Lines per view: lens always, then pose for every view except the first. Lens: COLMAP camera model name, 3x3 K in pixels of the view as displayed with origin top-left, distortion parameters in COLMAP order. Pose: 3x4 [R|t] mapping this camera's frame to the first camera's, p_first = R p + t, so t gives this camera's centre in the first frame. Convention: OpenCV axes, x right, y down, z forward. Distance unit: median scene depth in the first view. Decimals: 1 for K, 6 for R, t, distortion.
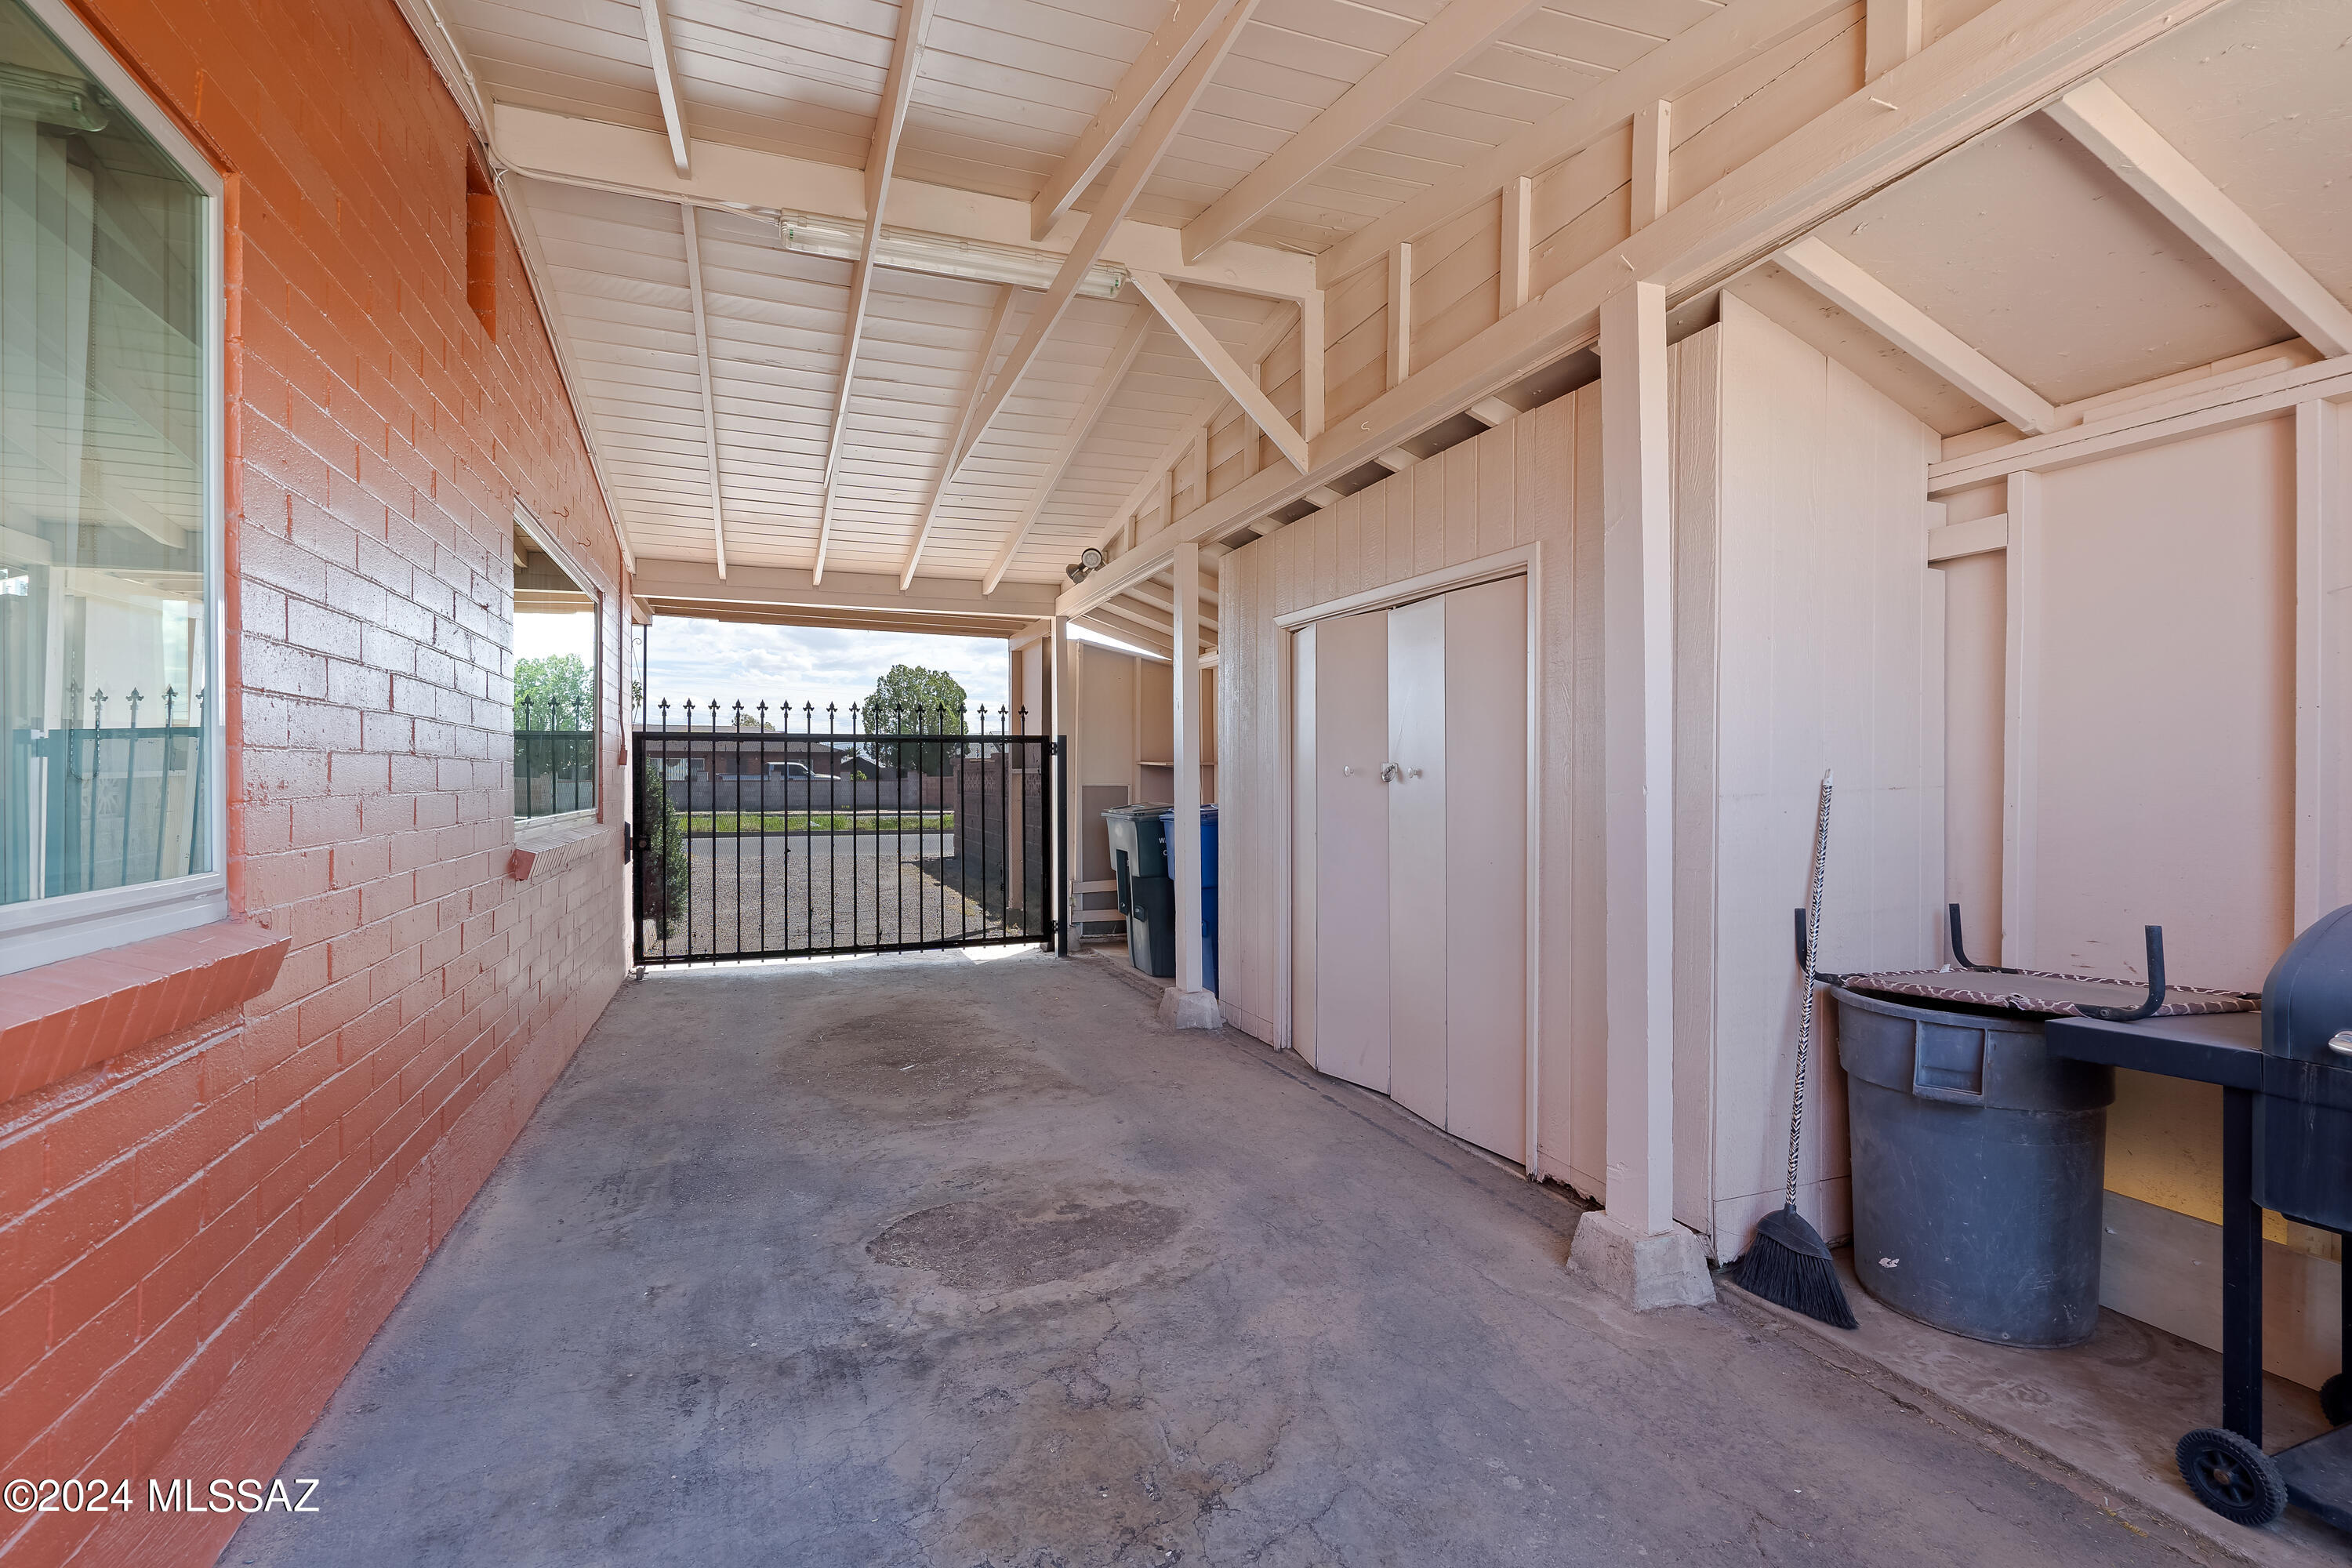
lens RADIAL K [[1083.7, 0, 1192.4], [0, 1083.7, 779.5], [0, 0, 1]] dist [-0.003742, -0.000598]
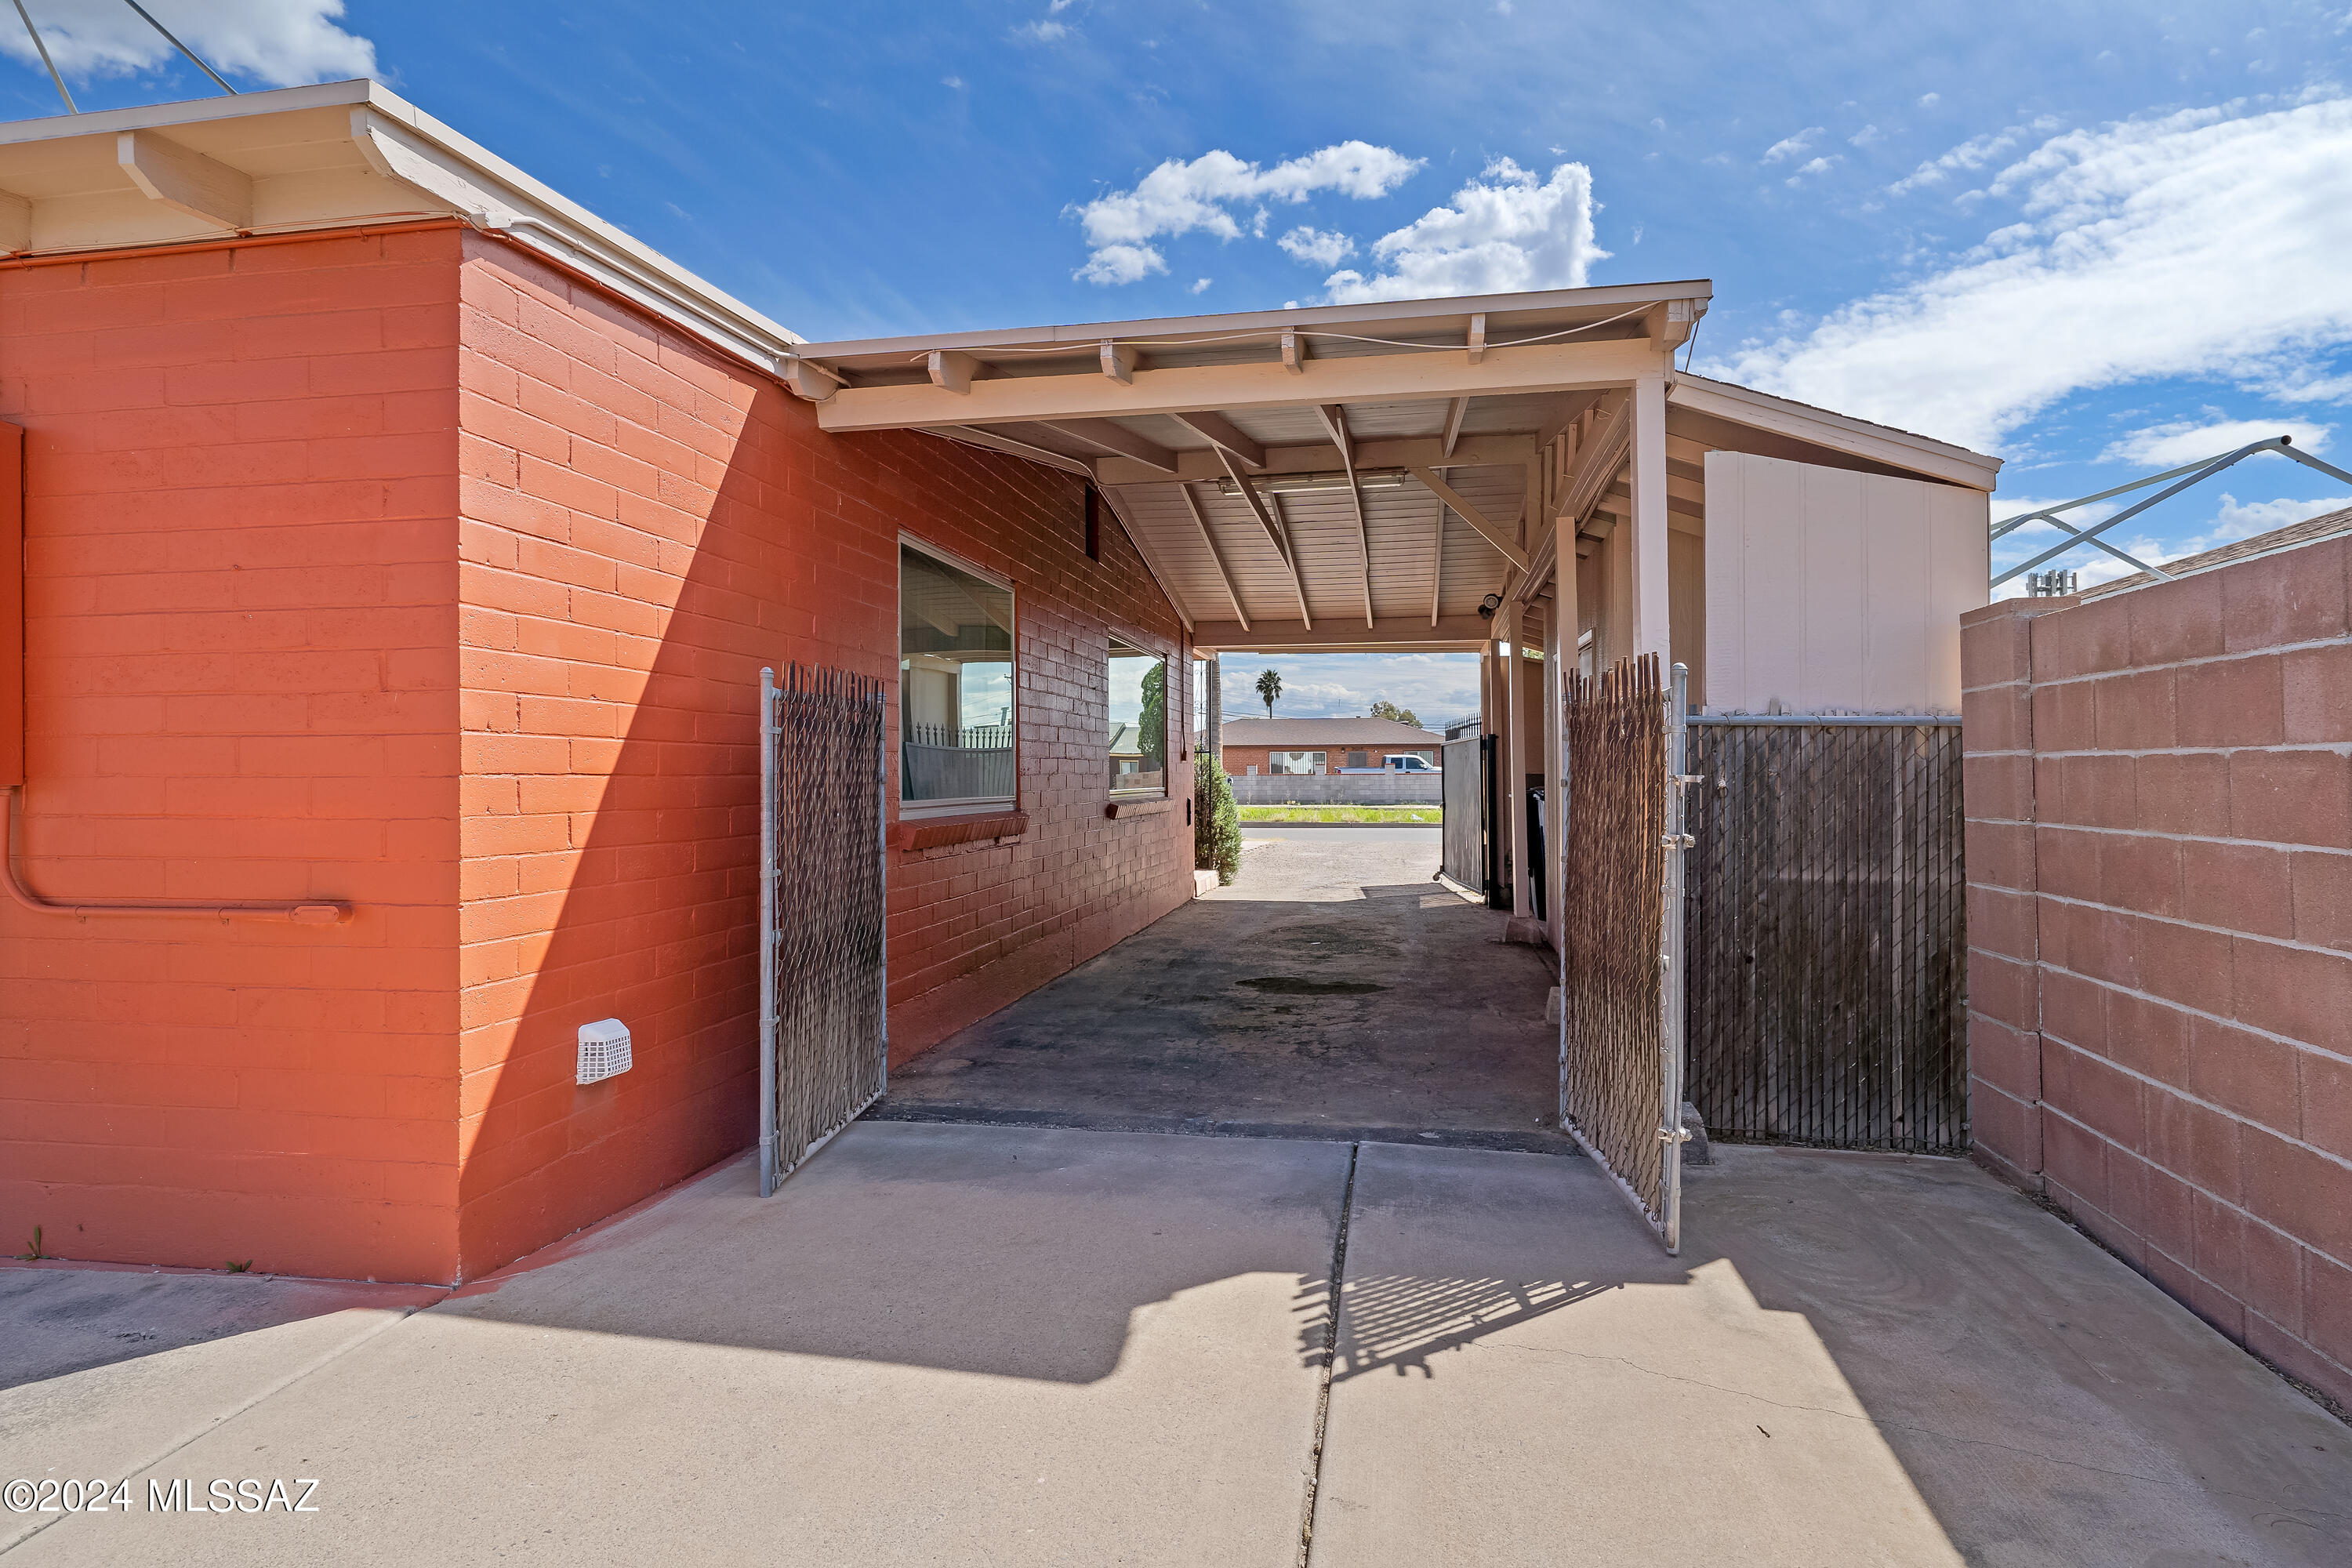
lens RADIAL K [[1301.8, 0, 1174.8], [0, 1301.8, 781.4], [0, 0, 1]] dist [0.005791, -0.001367]
pose [[0.849440, -0.003931, -0.527670, 0.985701], [0.006448, 0.999975, 0.002930, 0.023157], [0.527646, -0.005892, 0.849444, -1.297007]]
